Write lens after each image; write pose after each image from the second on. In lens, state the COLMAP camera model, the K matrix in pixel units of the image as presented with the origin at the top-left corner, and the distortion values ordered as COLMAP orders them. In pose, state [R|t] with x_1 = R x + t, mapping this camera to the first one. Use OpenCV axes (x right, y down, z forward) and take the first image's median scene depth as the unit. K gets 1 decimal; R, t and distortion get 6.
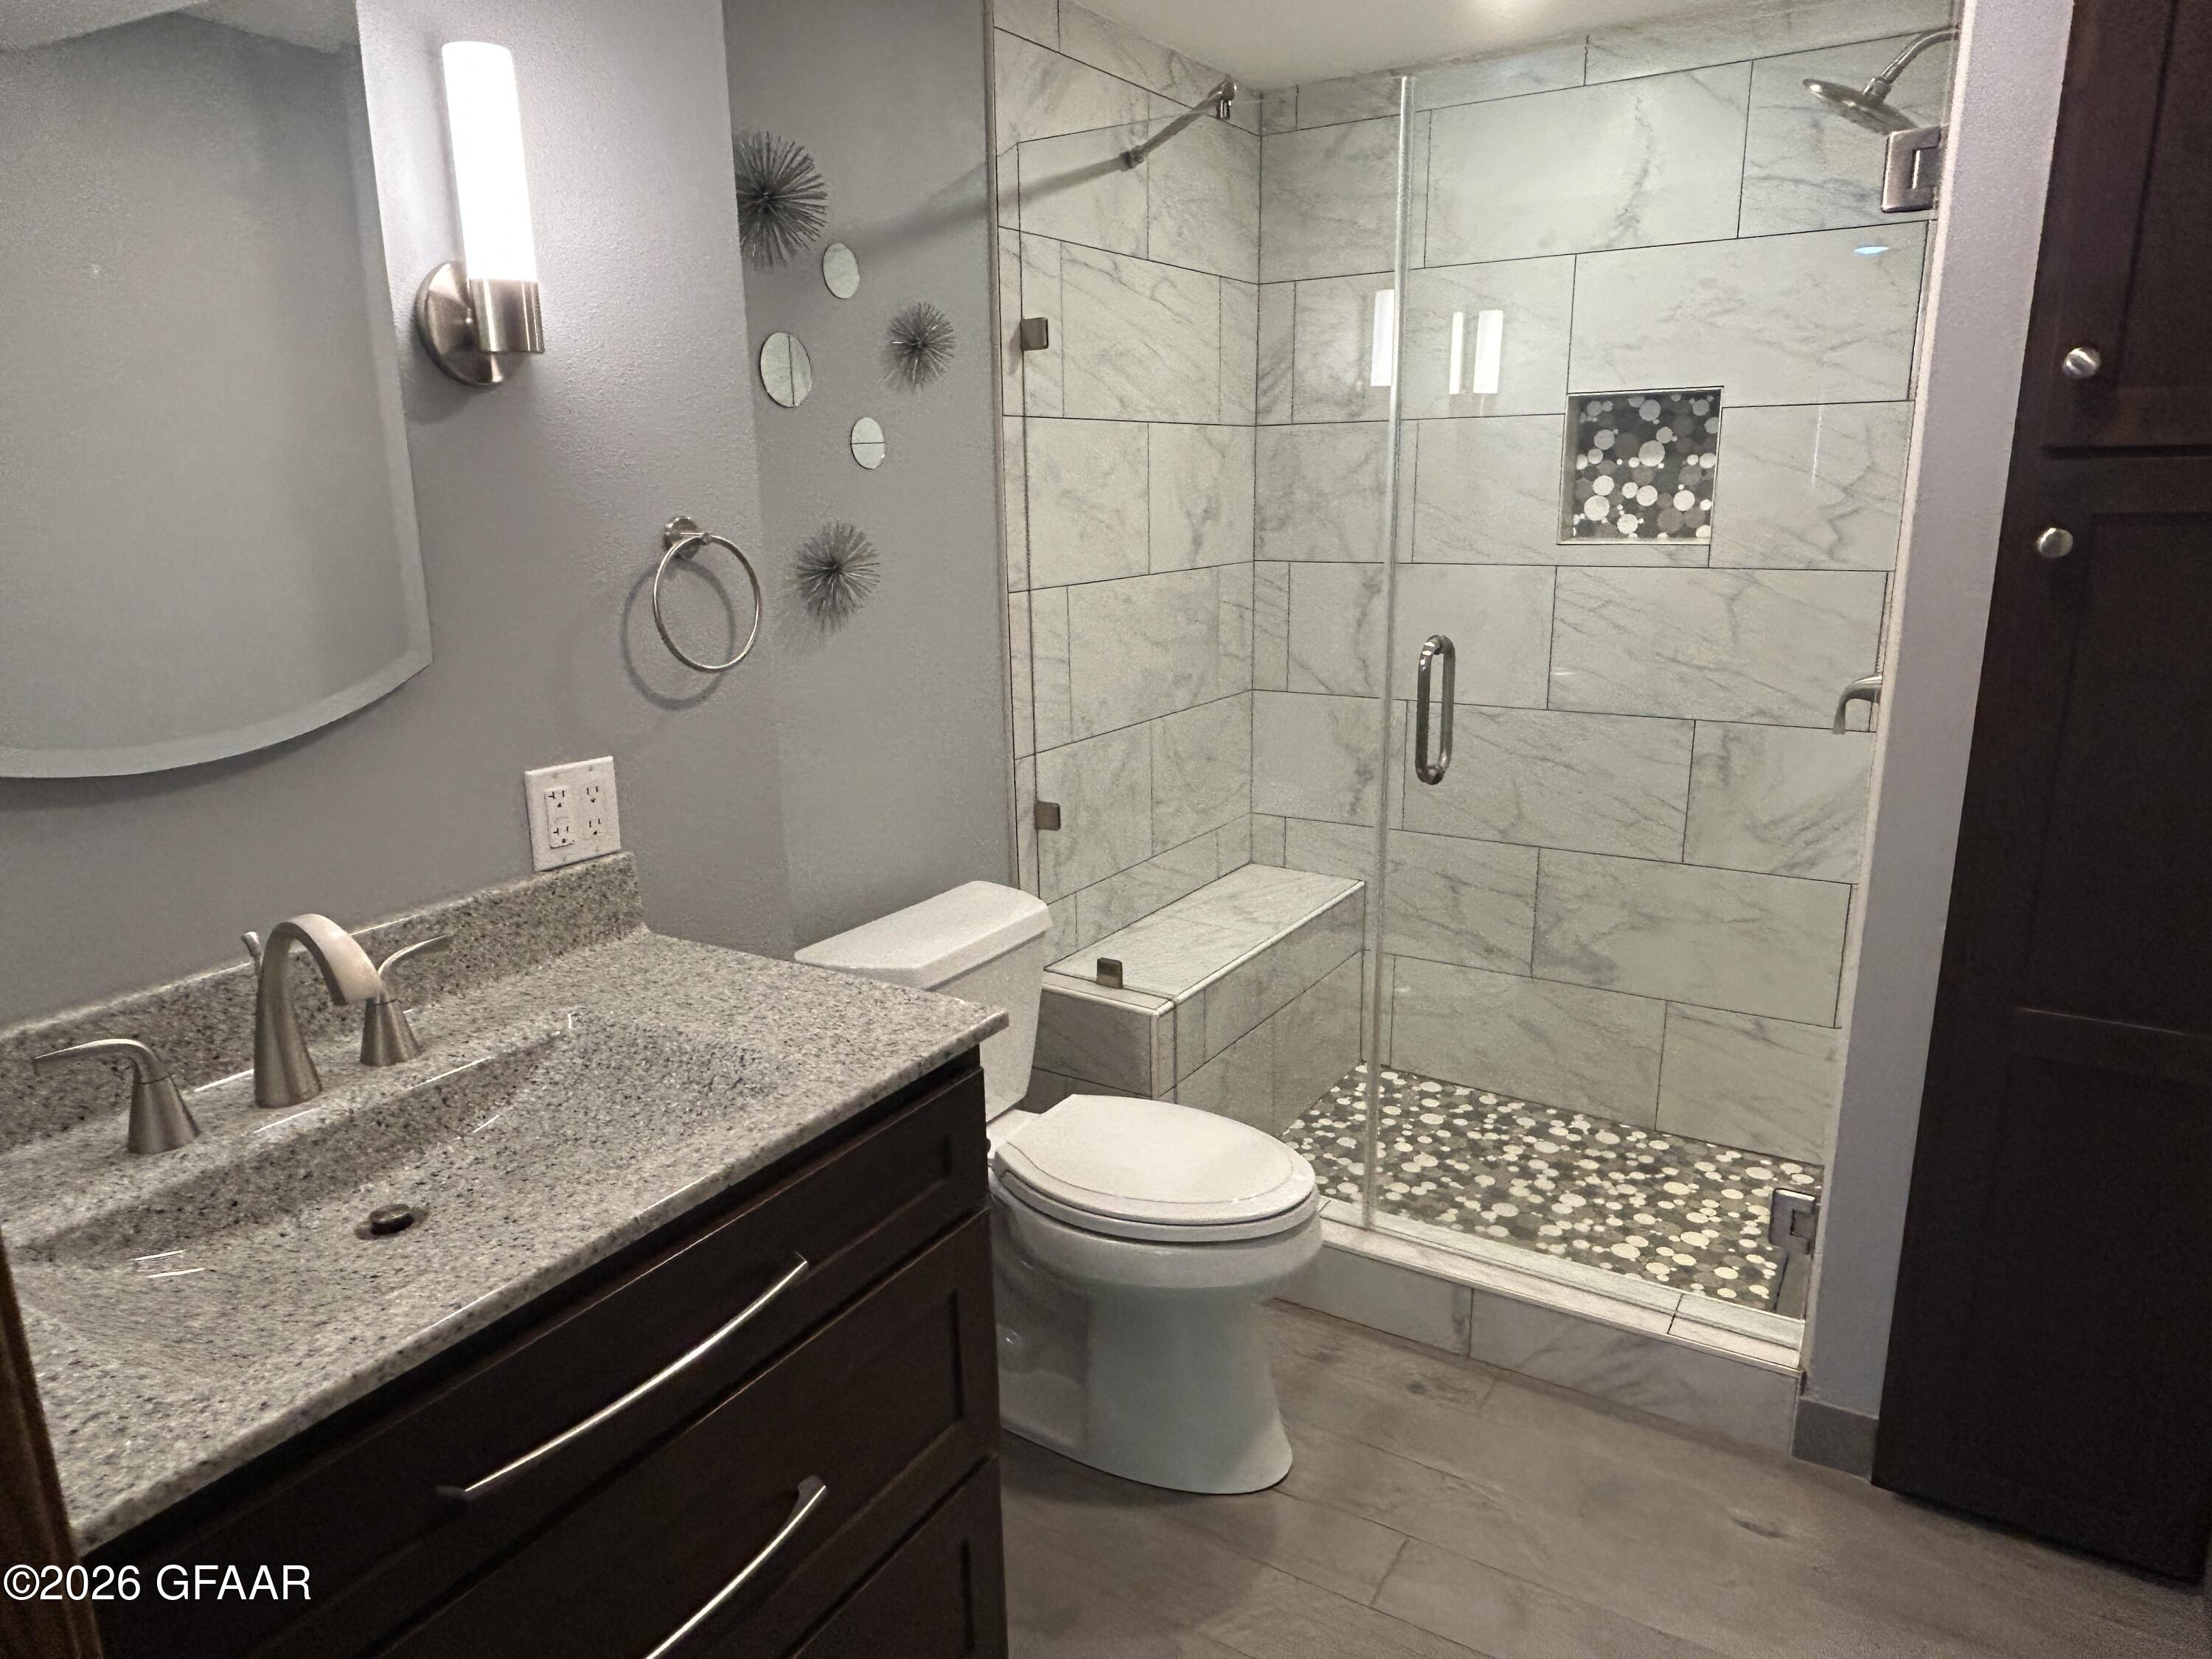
lens RADIAL K [[1387.5, 0, 1093.8], [0, 1387.5, 837.9], [0, 0, 1]] dist [0.001521, -0.005810]
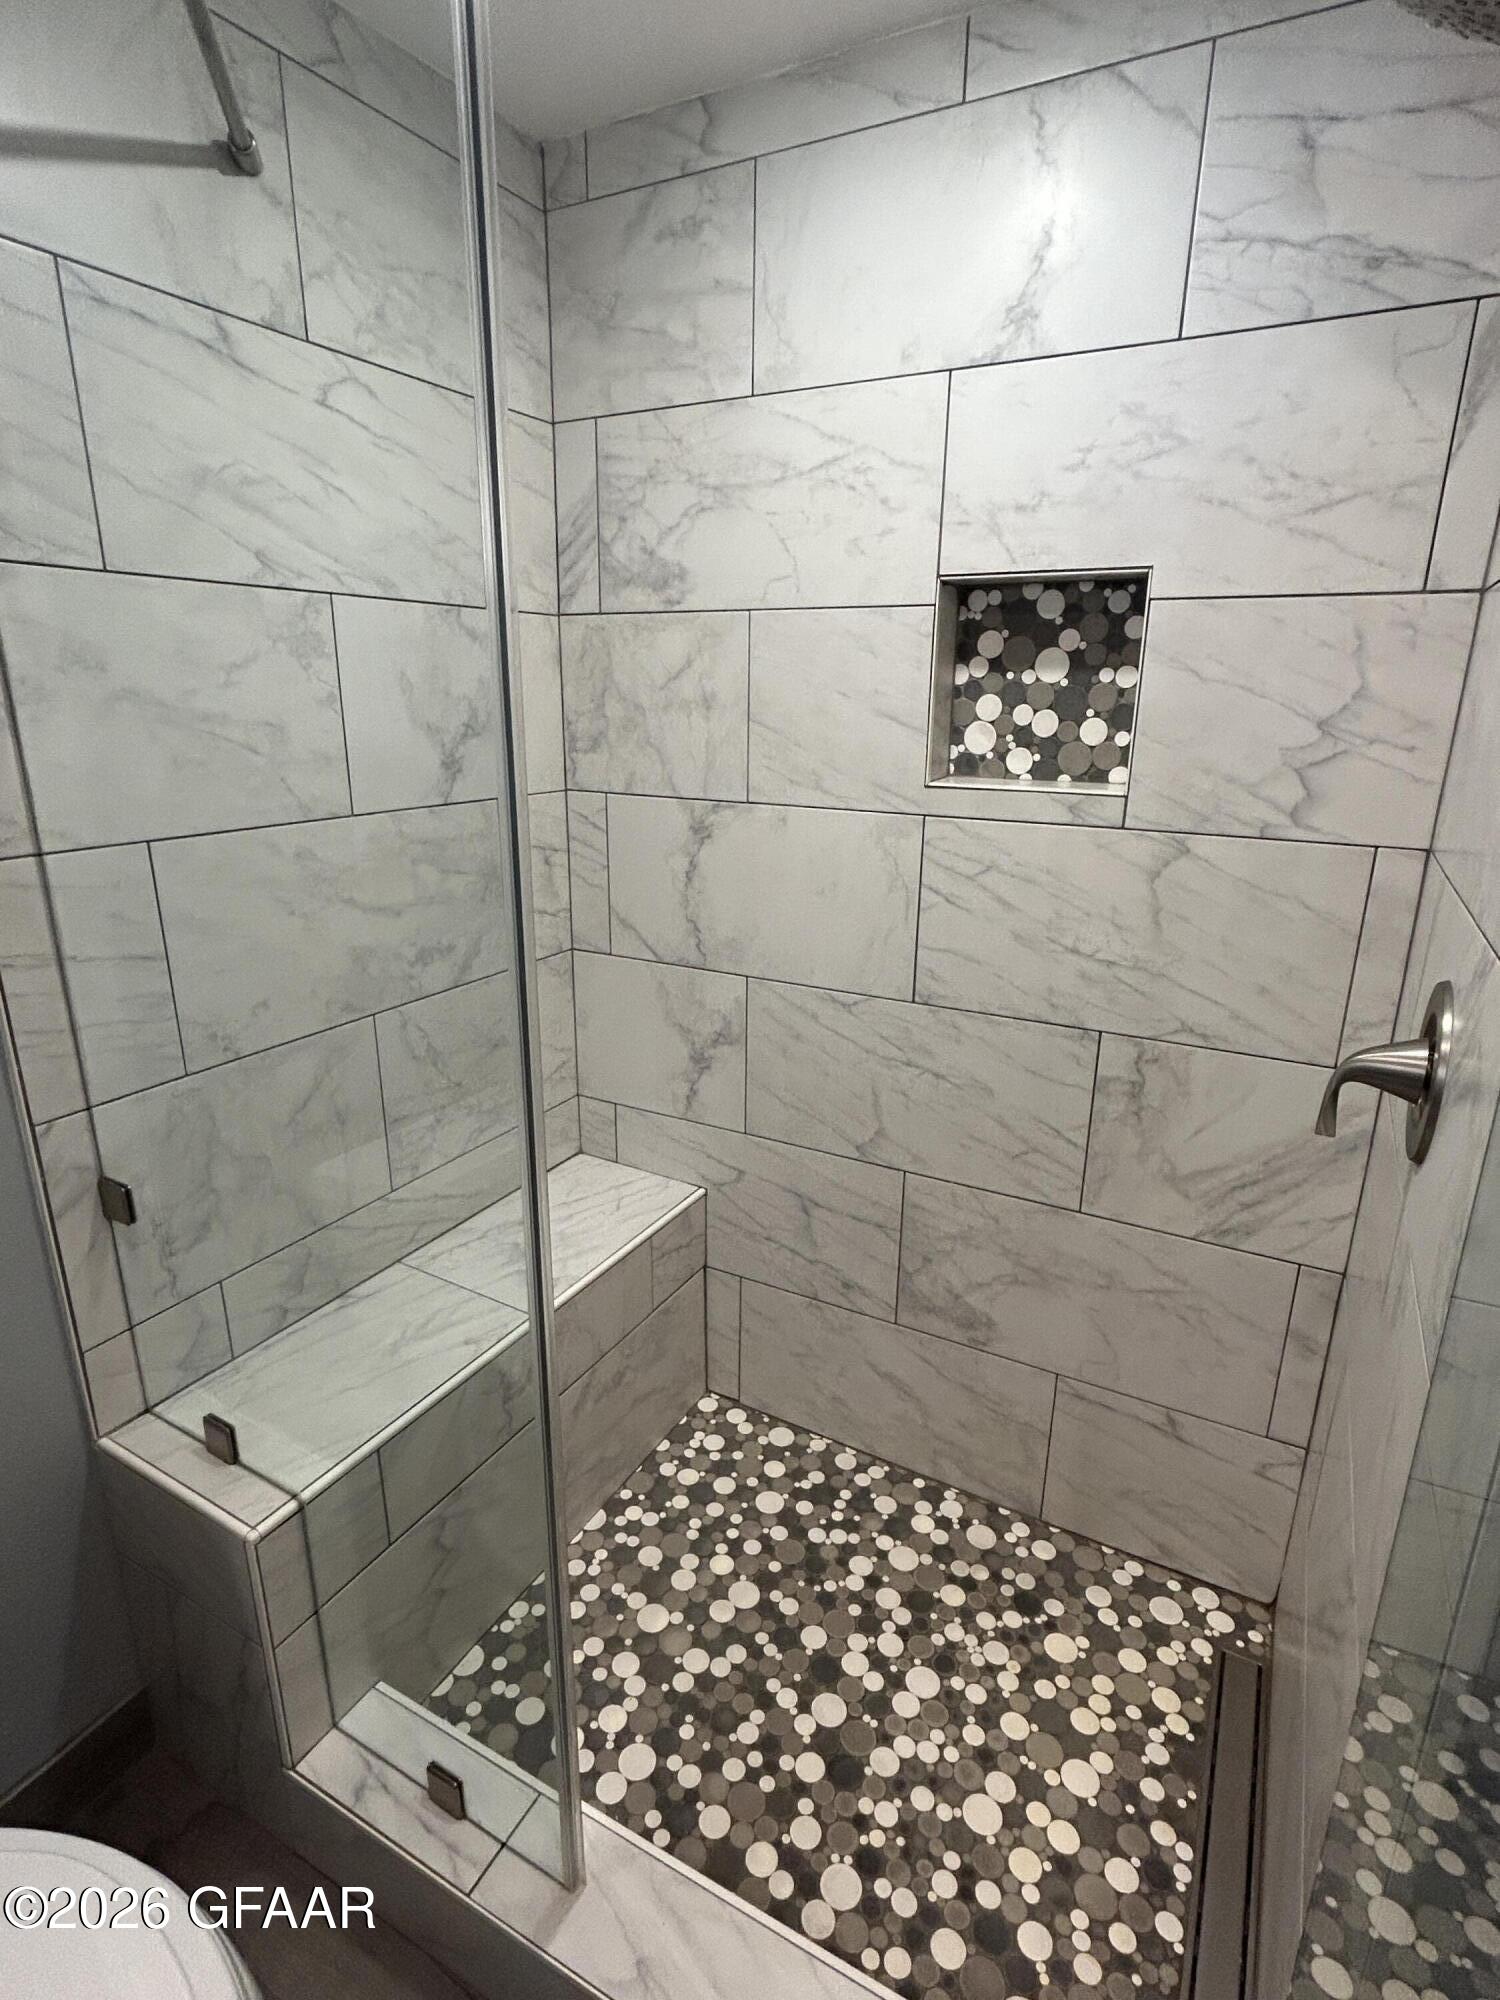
lens RADIAL K [[1016.8, 0, 755.4], [0, 1016.8, 997.4], [0, 0, 1]] dist [-0.005321, 0.004369]
pose [[0.997148, 0.007999, 0.075040, 0.207301], [-0.011165, 0.999061, 0.041872, -0.122741], [-0.074635, -0.042590, 0.996301, 0.470607]]
